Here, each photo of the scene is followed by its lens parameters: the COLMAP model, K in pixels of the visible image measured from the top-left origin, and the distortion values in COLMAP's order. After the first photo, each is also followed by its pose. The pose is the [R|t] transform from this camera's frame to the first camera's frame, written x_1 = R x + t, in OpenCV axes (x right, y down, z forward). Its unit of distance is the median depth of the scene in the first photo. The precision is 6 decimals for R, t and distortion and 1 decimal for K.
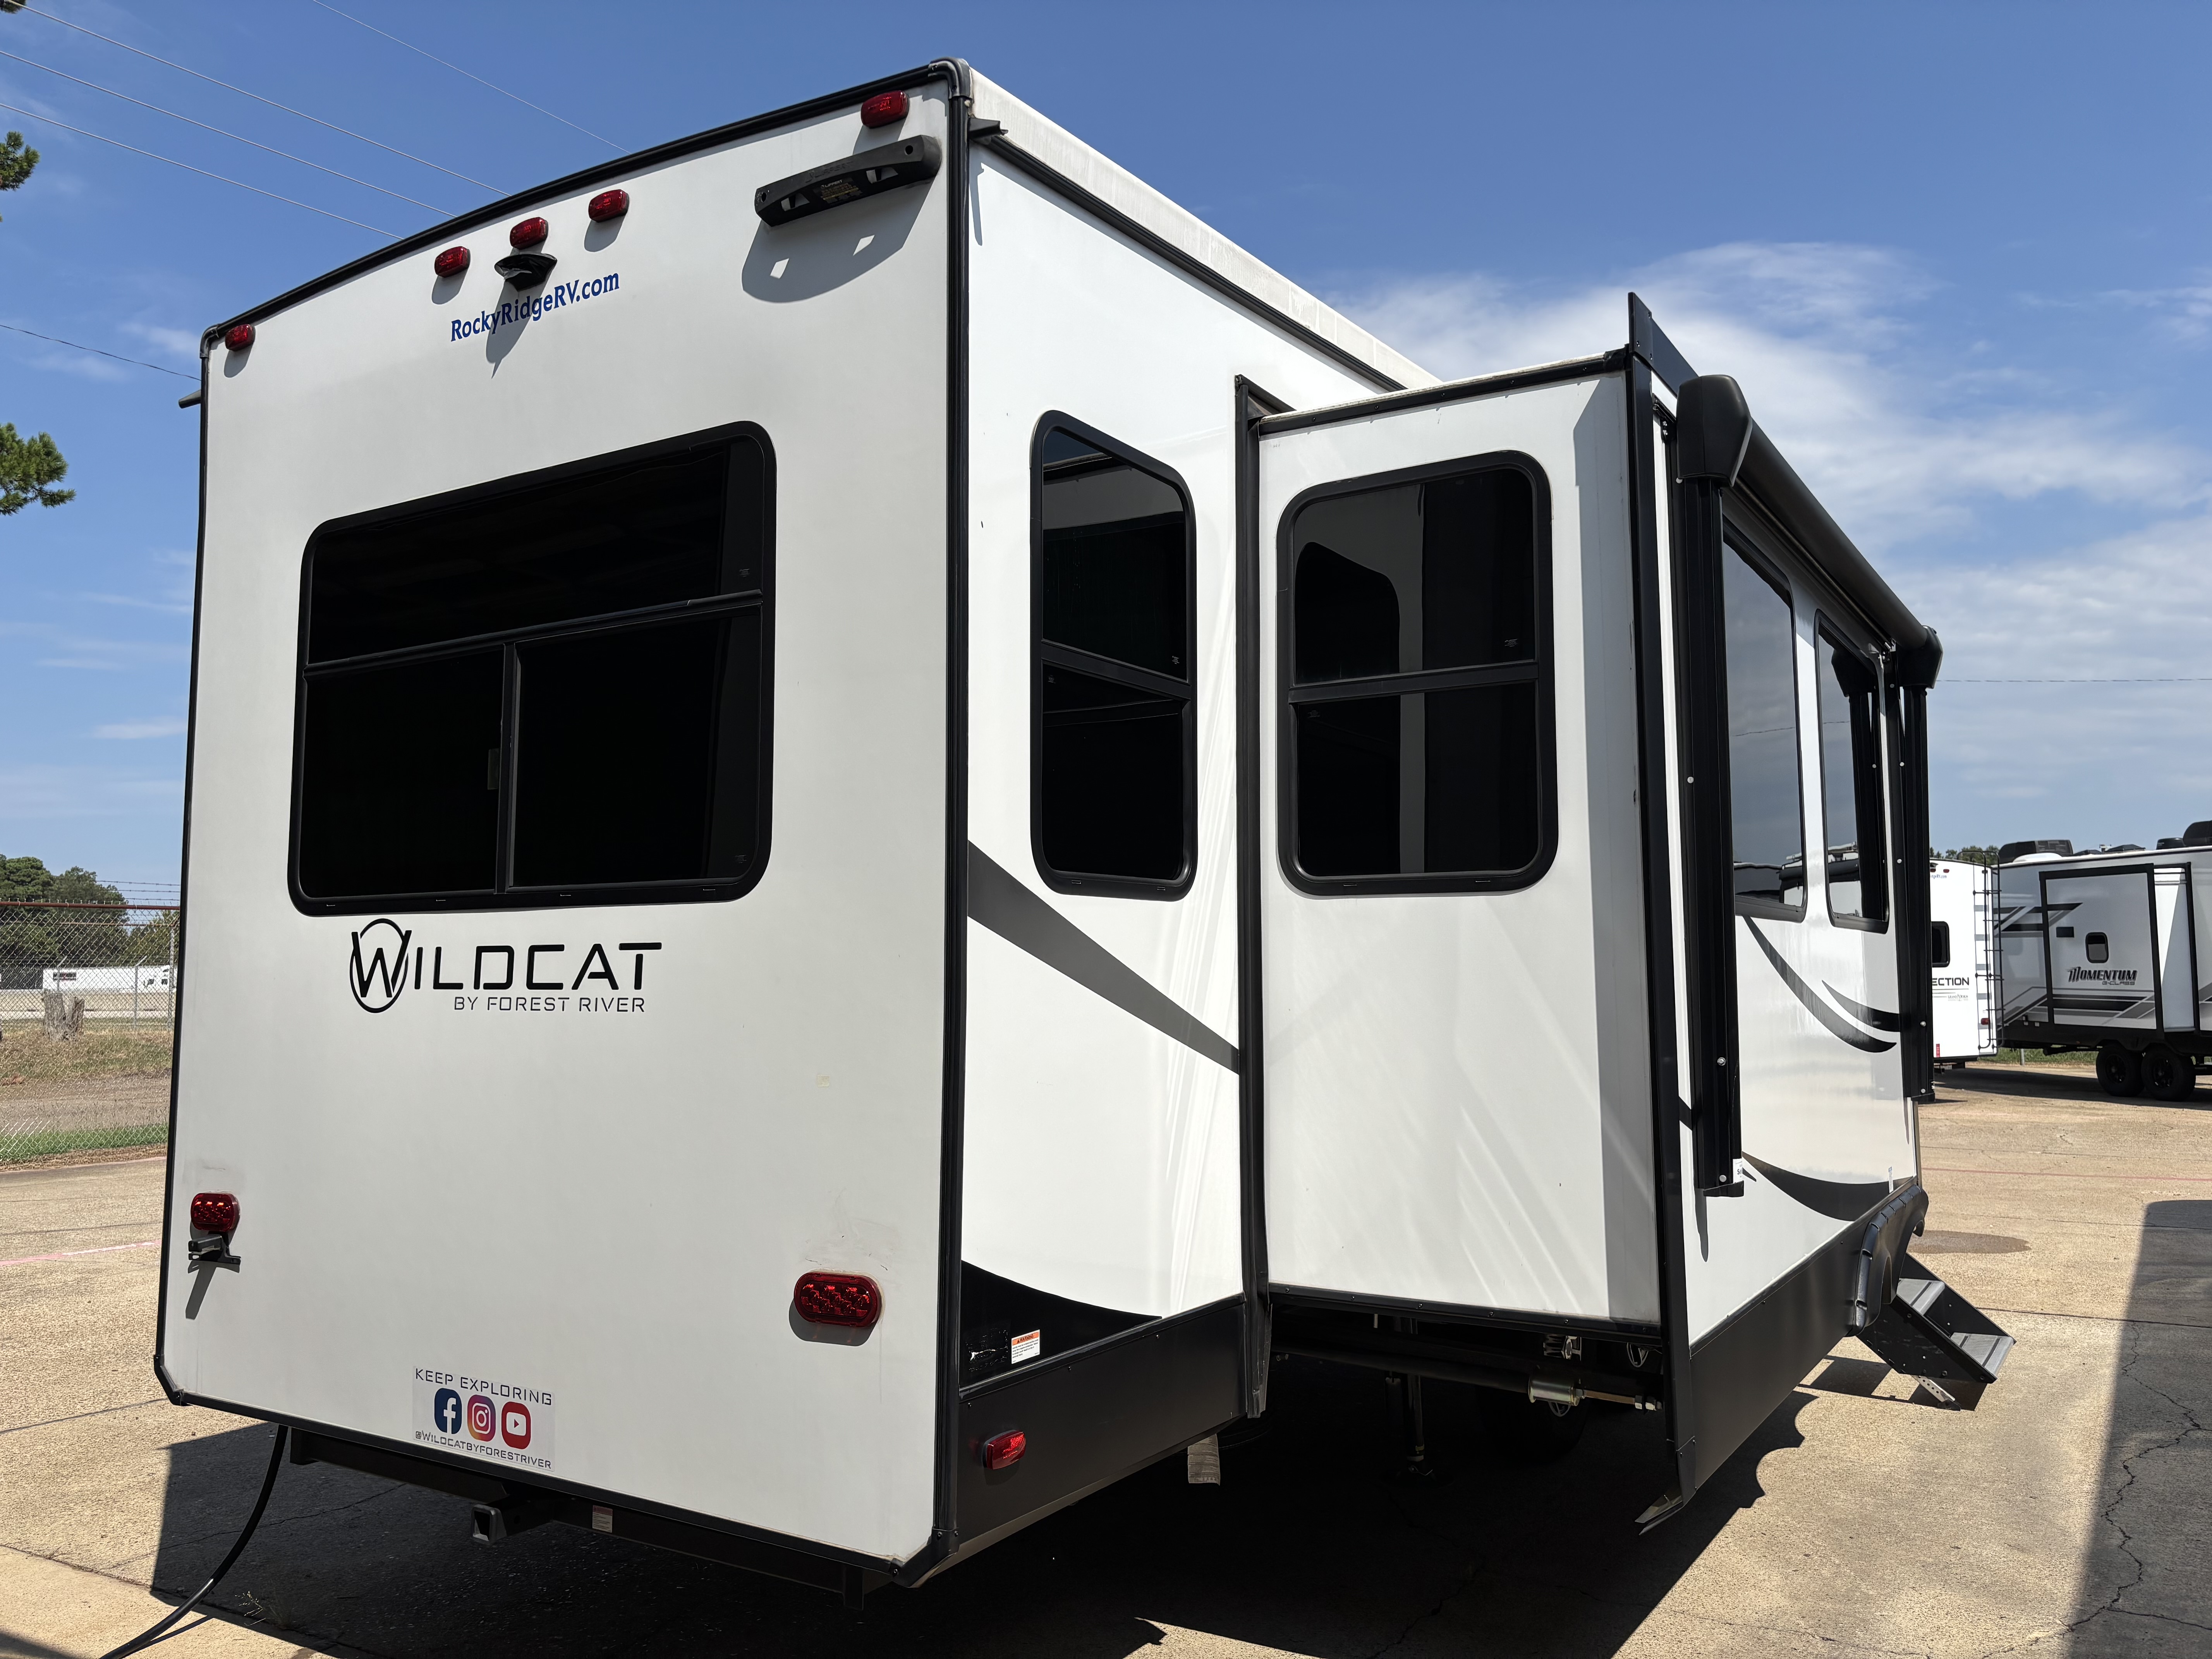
lens RADIAL K [[1681.7, 0, 1095.5], [0, 1681.7, 825.4], [0, 0, 1]] dist [0.025347, 0.001898]
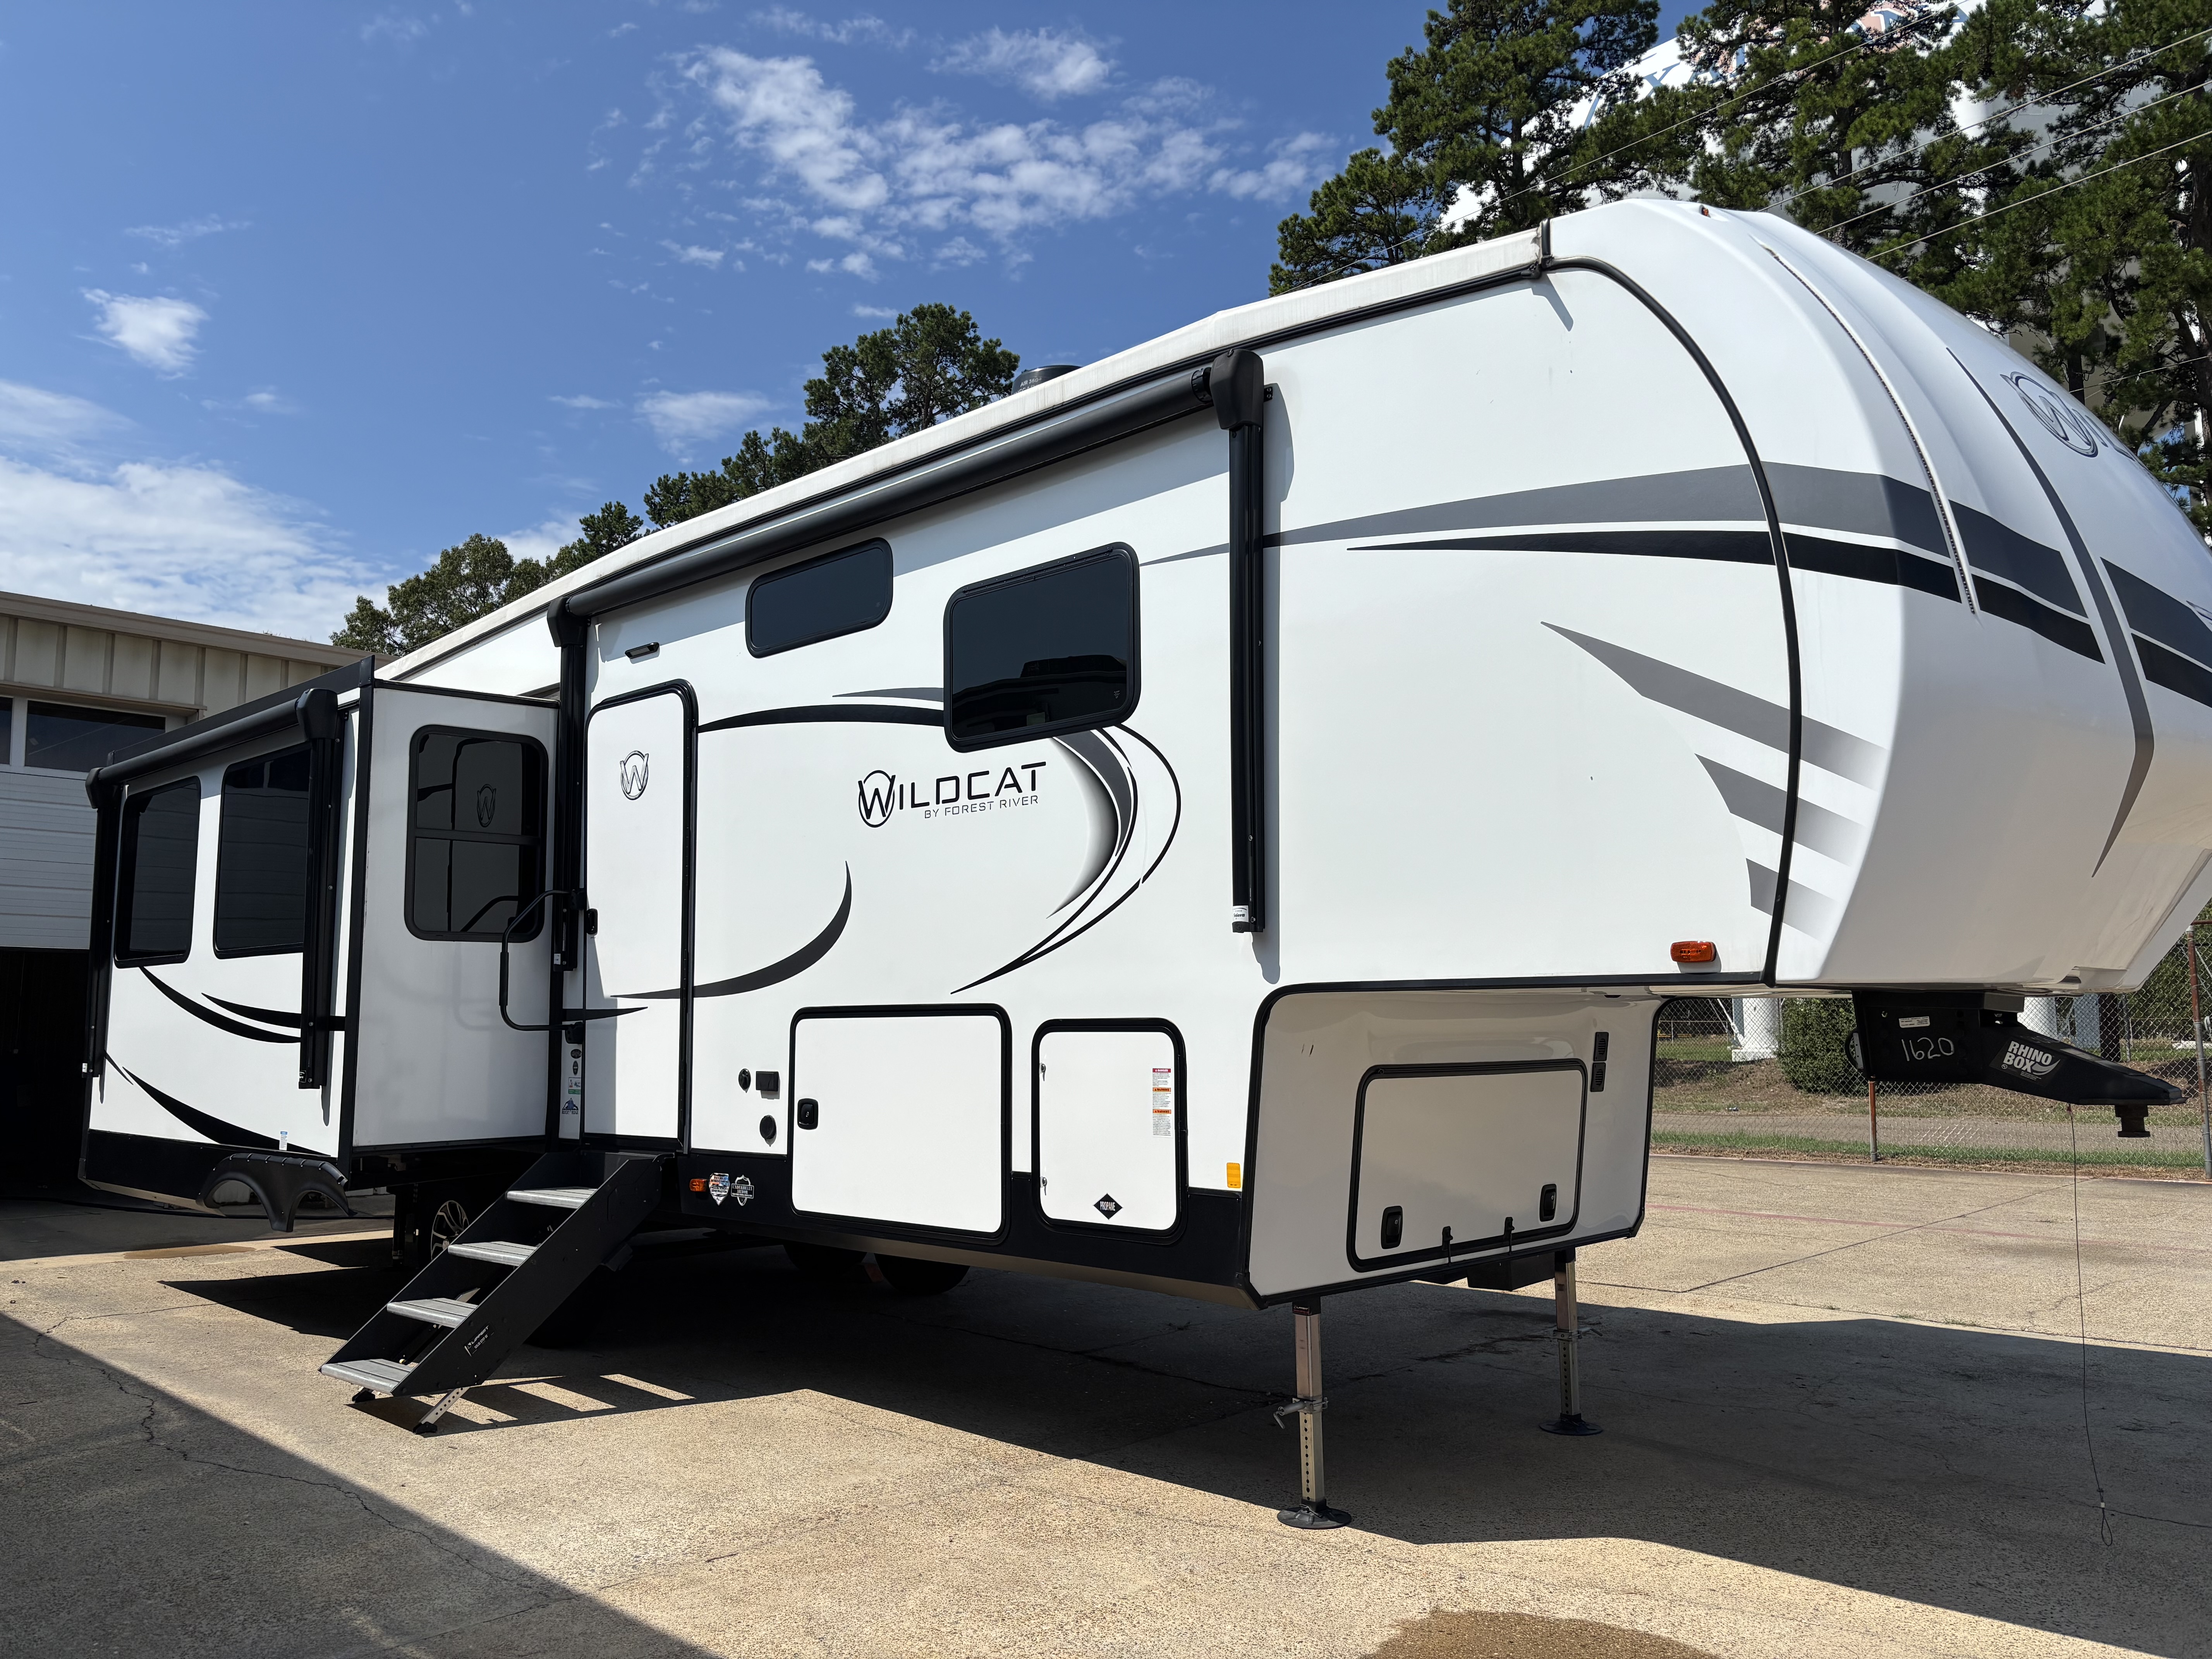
lens RADIAL K [[1681.7, 0, 1095.5], [0, 1681.7, 825.4], [0, 0, 1]] dist [0.025347, 0.001898]
pose [[0.981149, -0.026782, -0.191386, 0.106492], [0.021411, 0.999318, -0.030079, 0.173805], [0.192061, 0.025414, 0.981054, -0.611865]]
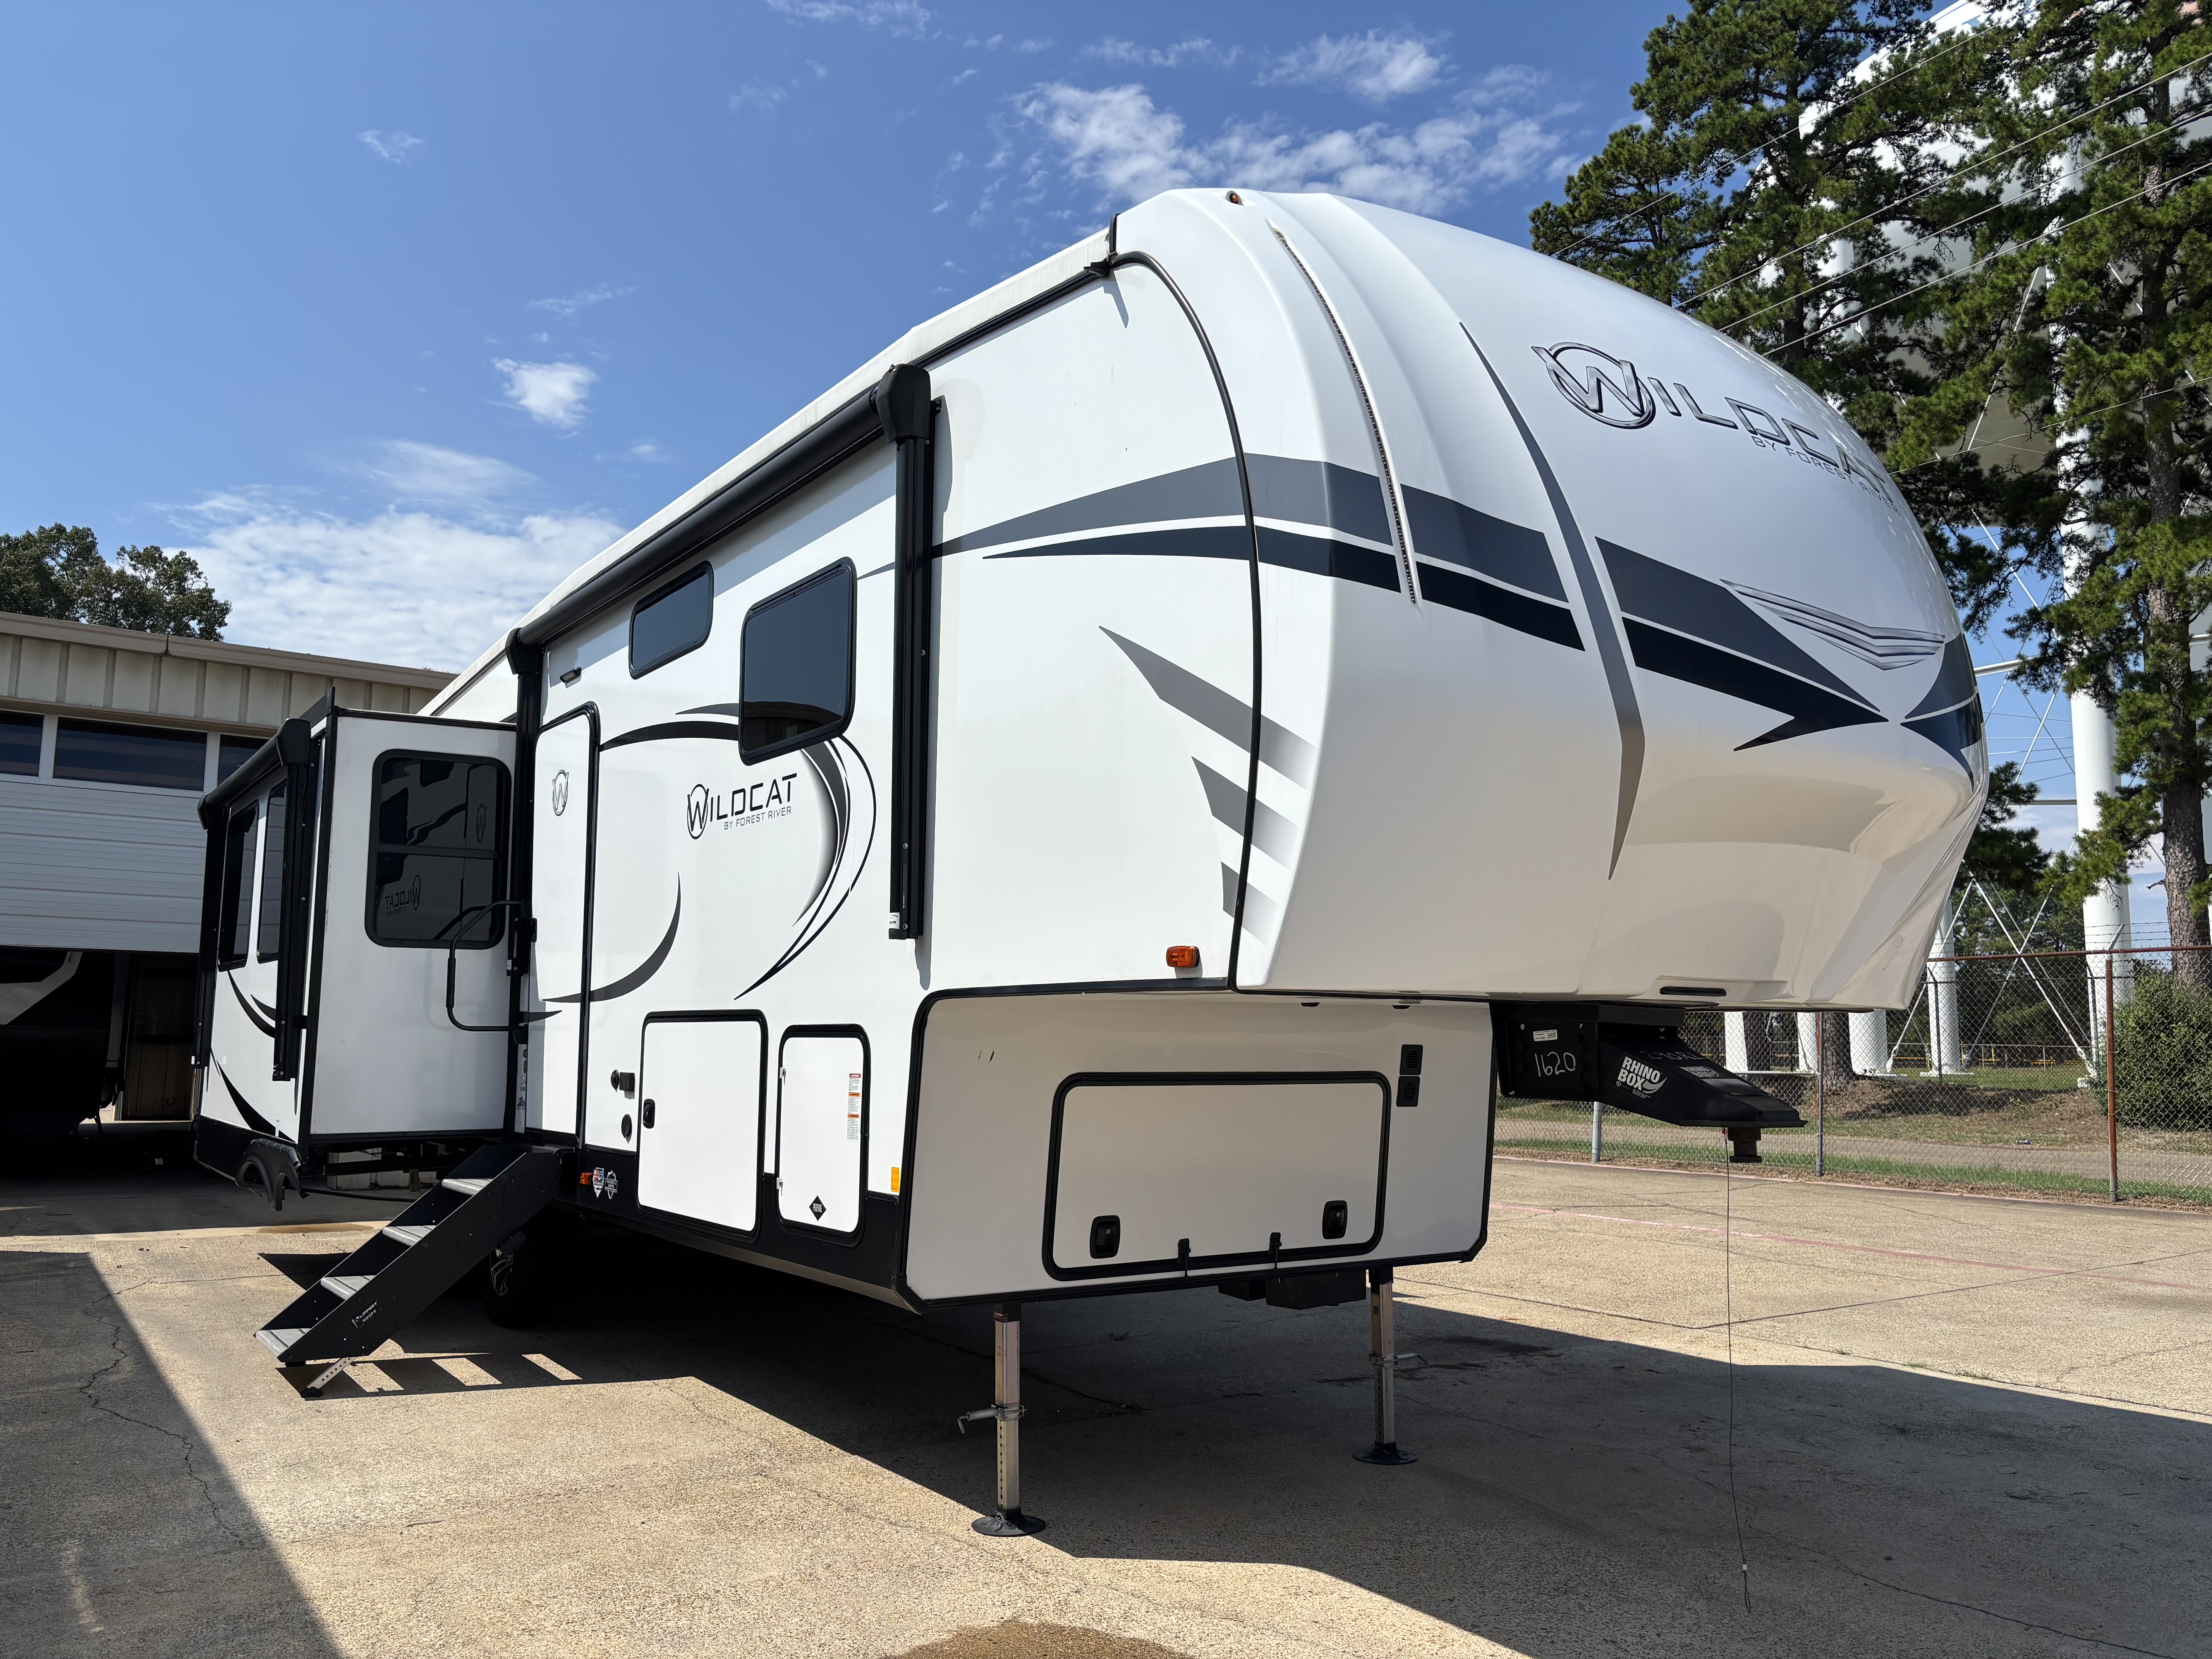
lens RADIAL K [[1676.6, 0, 1104.5], [0, 1676.6, 837.6], [0, 0, 1]] dist [0.054878, -0.056495]
pose [[0.925726, -0.035401, -0.376534, 0.647347], [0.023794, 0.999089, -0.035434, 0.192026], [0.377445, 0.023843, 0.925725, -0.462146]]
